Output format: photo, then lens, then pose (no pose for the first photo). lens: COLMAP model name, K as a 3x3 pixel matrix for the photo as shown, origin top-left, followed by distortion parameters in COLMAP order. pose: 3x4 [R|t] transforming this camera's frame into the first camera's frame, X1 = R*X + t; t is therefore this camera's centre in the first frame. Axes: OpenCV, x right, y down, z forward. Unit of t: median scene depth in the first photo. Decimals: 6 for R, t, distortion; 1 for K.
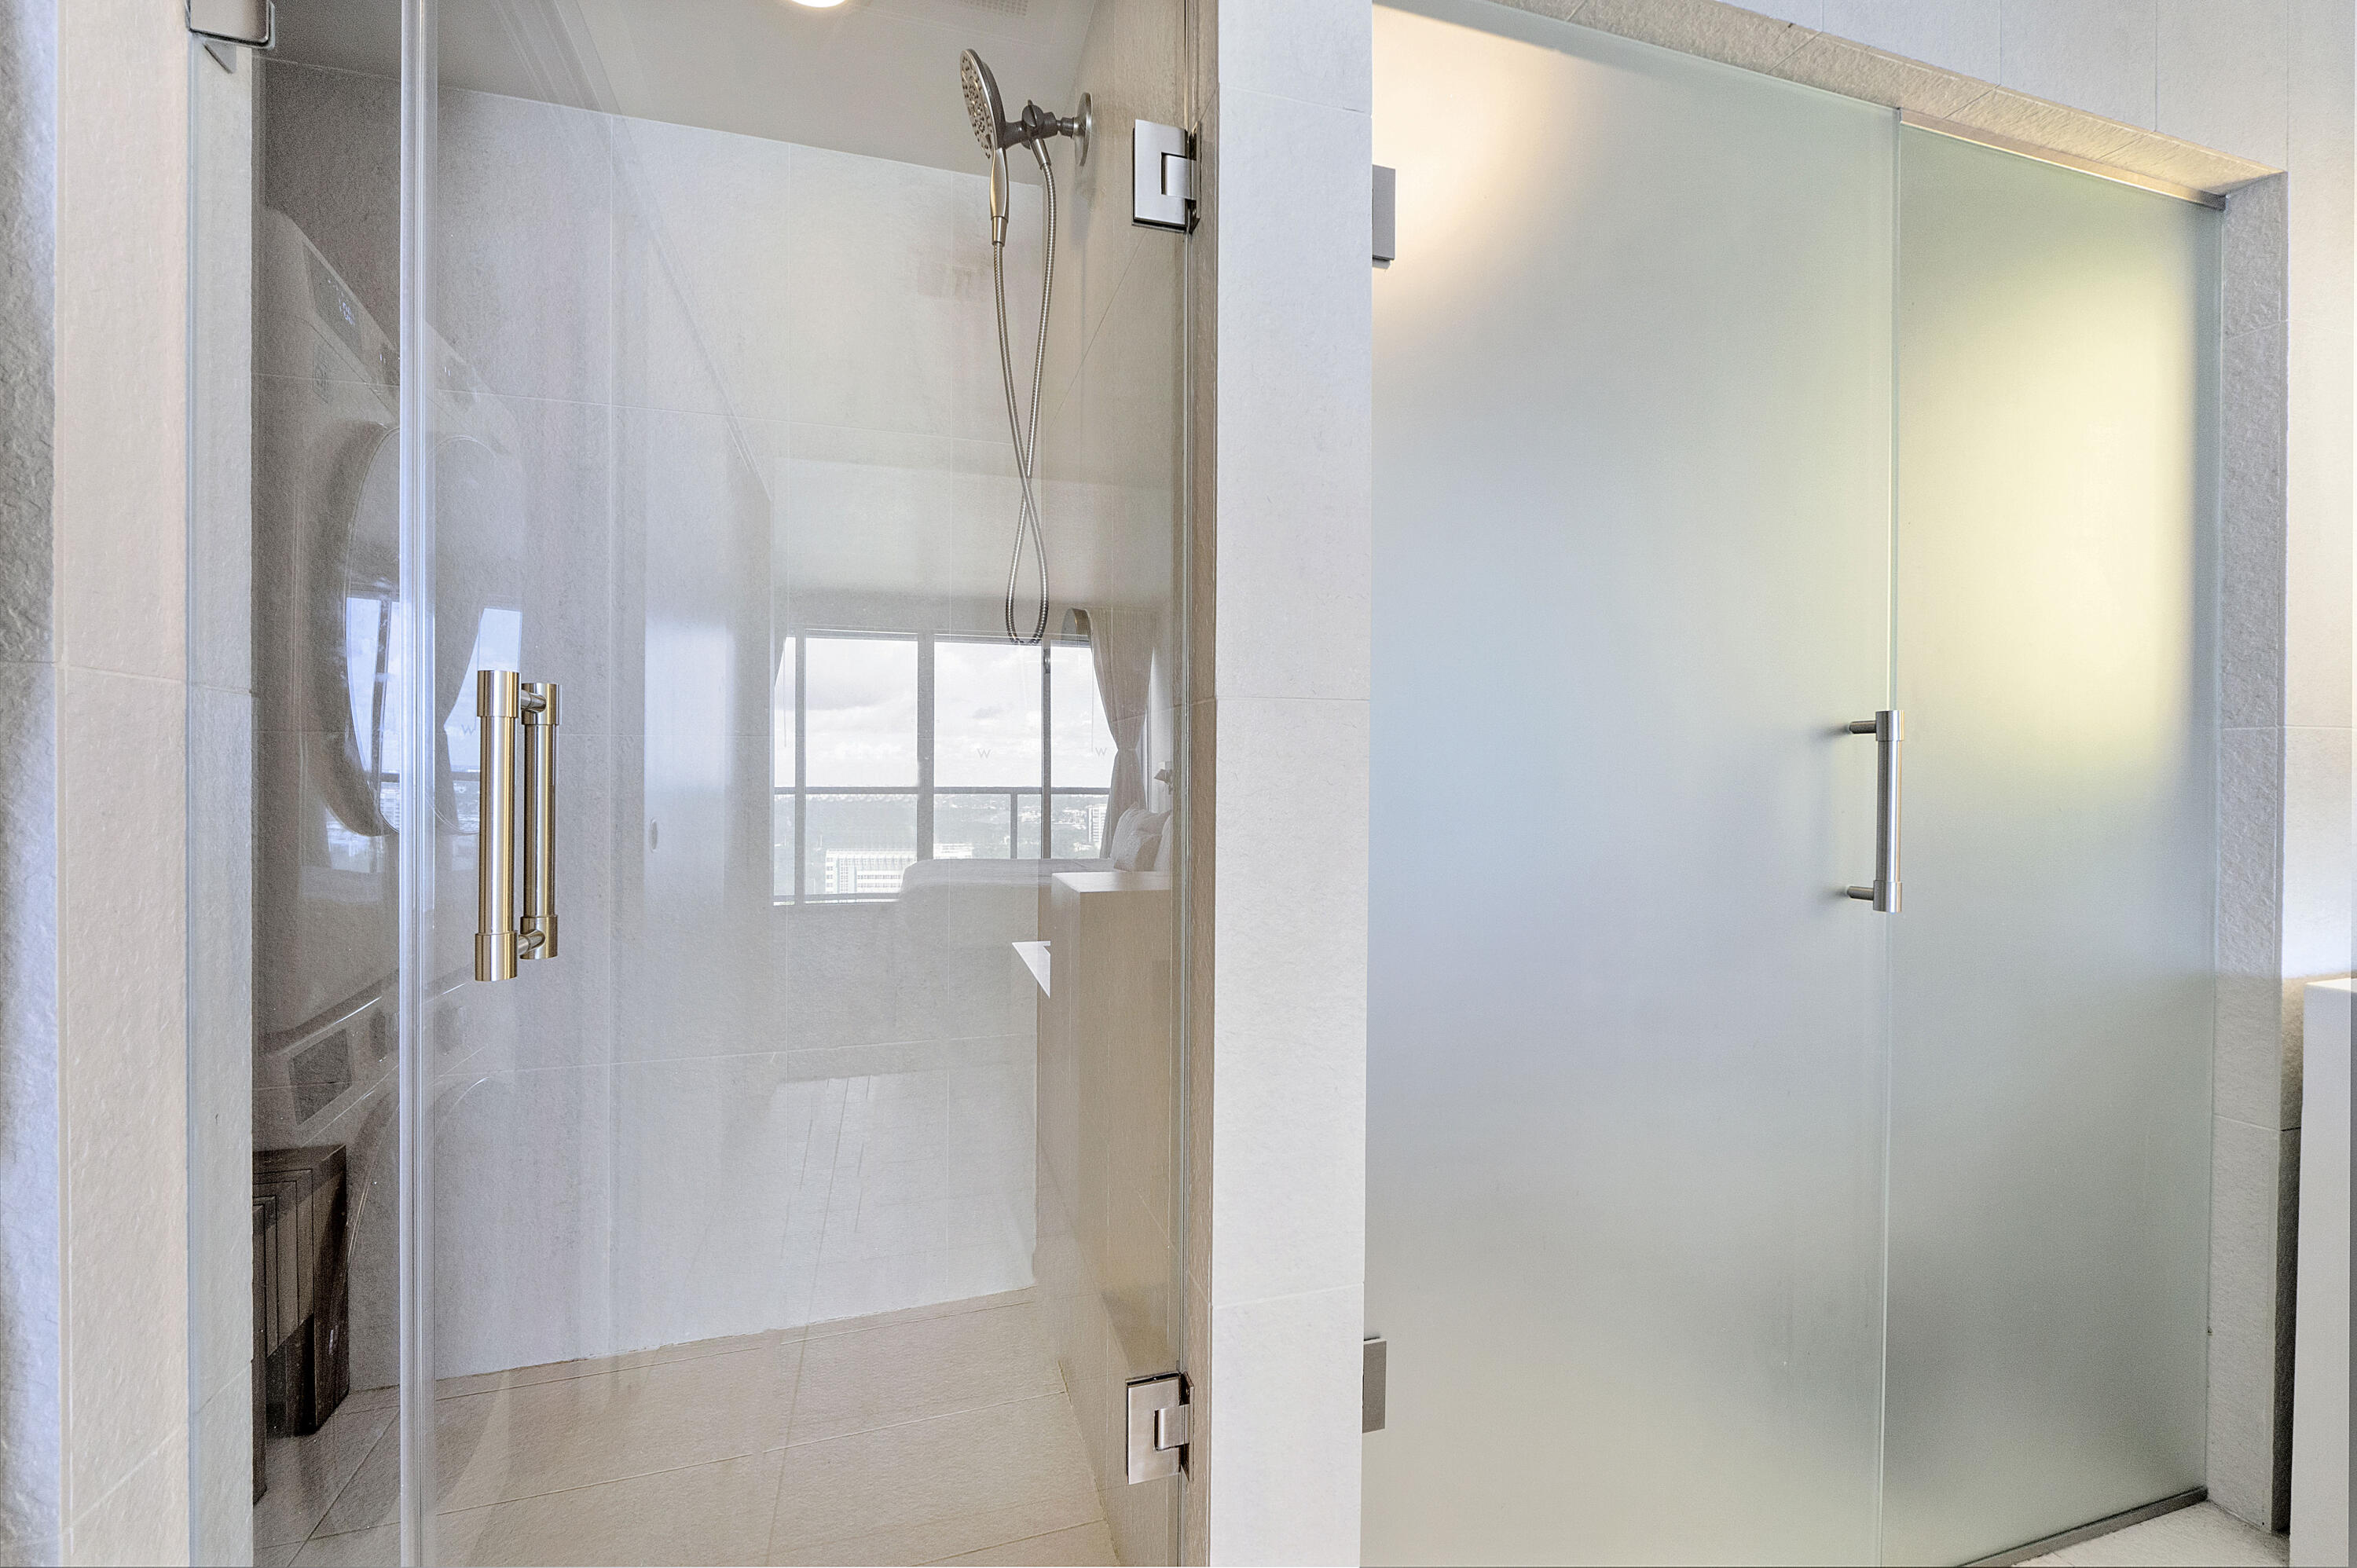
lens RADIAL K [[994.8, 0, 1159.7], [0, 994.8, 784.4], [0, 0, 1]] dist [-0.010651, 0.000364]
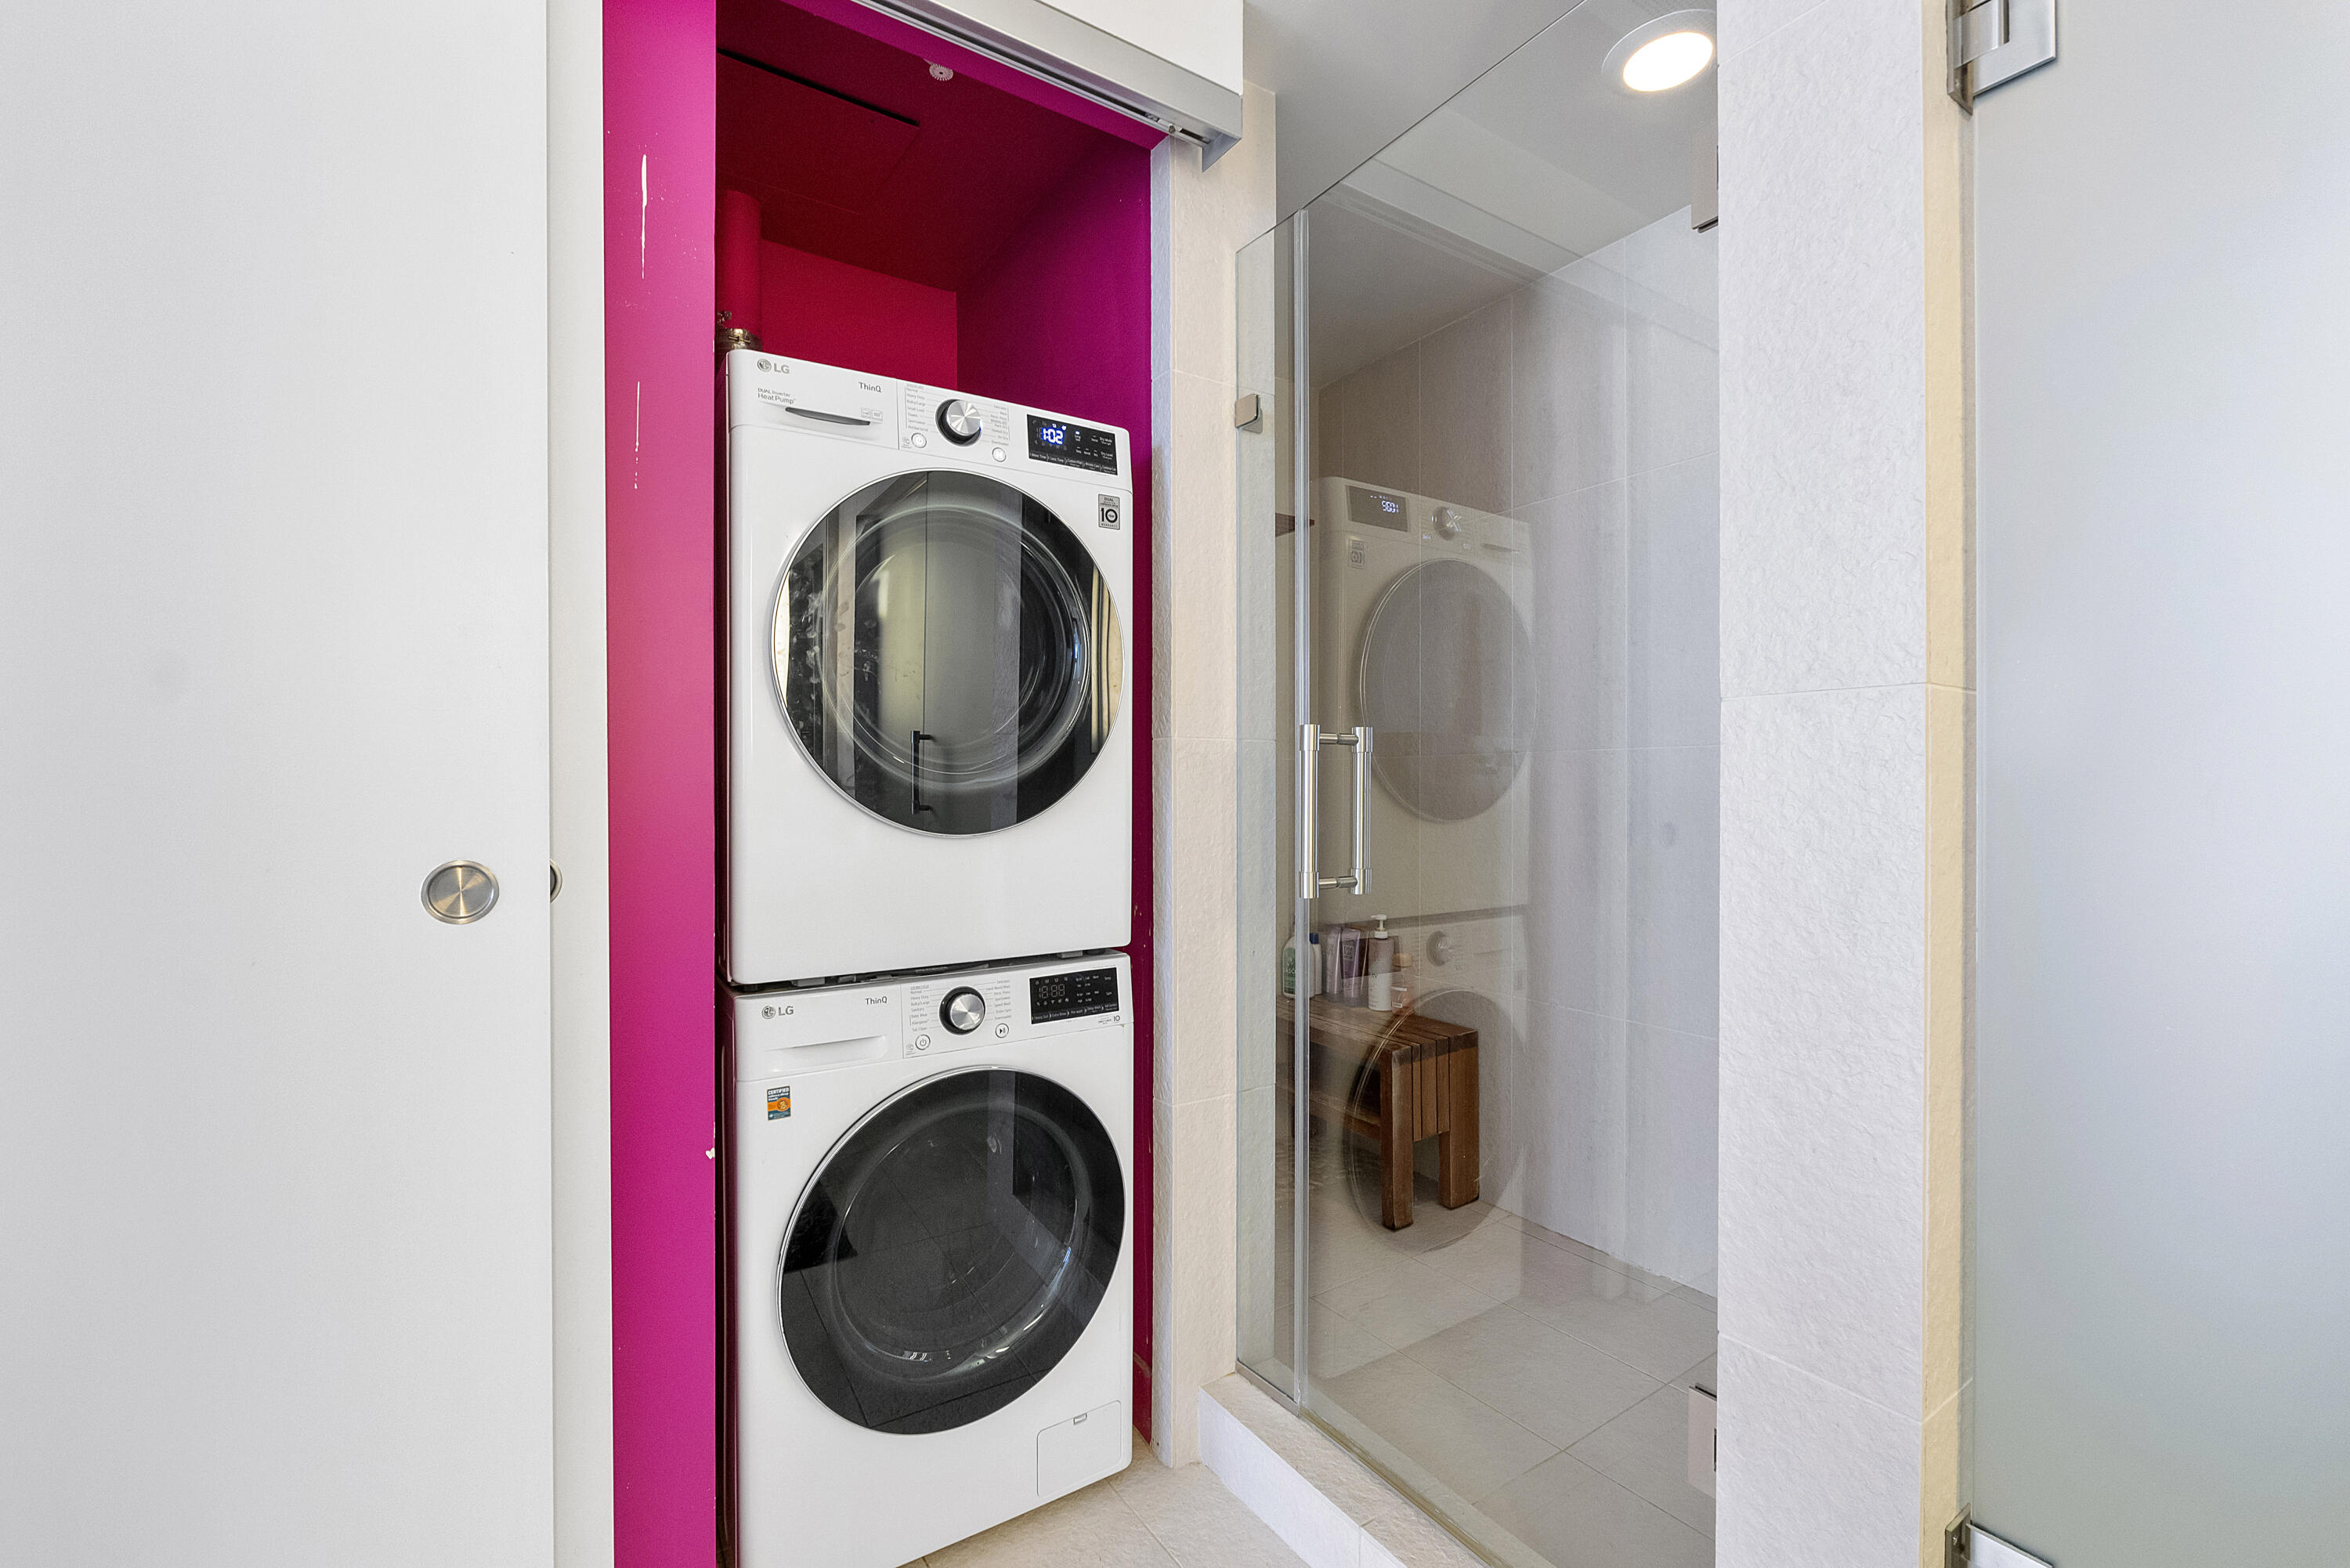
lens RADIAL K [[991.9, 0, 1164.3], [0, 991.9, 786.1], [0, 0, 1]] dist [-0.010651, 0.000364]
pose [[0.285365, -0.003081, -0.958414, 0.494958], [-0.002022, 0.999991, -0.003816, 0.002089], [0.958417, 0.003027, 0.285356, 0.125787]]
